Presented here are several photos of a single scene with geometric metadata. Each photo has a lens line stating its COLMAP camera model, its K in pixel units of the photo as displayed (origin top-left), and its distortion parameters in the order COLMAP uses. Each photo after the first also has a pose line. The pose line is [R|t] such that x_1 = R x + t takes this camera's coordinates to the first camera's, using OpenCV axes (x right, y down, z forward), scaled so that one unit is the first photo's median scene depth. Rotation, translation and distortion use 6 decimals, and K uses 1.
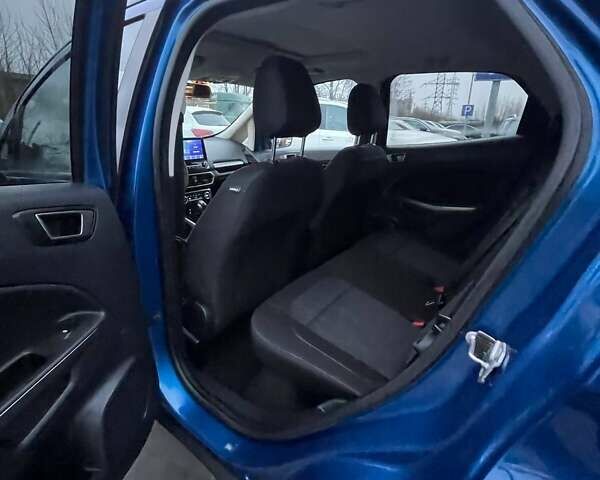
lens RADIAL K [[323.6, 0, 300.0], [0, 323.6, 240.0], [0, 0, 1]] dist [-0.005071, -0.000992]
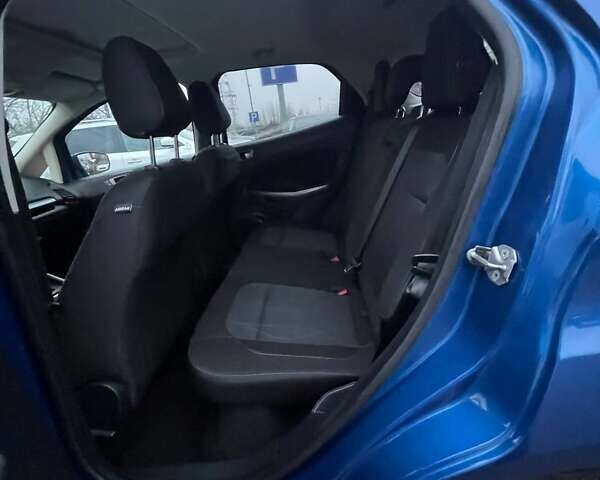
lens RADIAL K [[323.6, 0, 300.0], [0, 323.6, 240.0], [0, 0, 1]] dist [-0.005071, -0.000992]
pose [[0.816645, -0.296601, 0.495095, -0.148711], [0.318272, 0.947052, 0.042379, 0.006250], [-0.481450, 0.122966, 0.867805, 0.091750]]
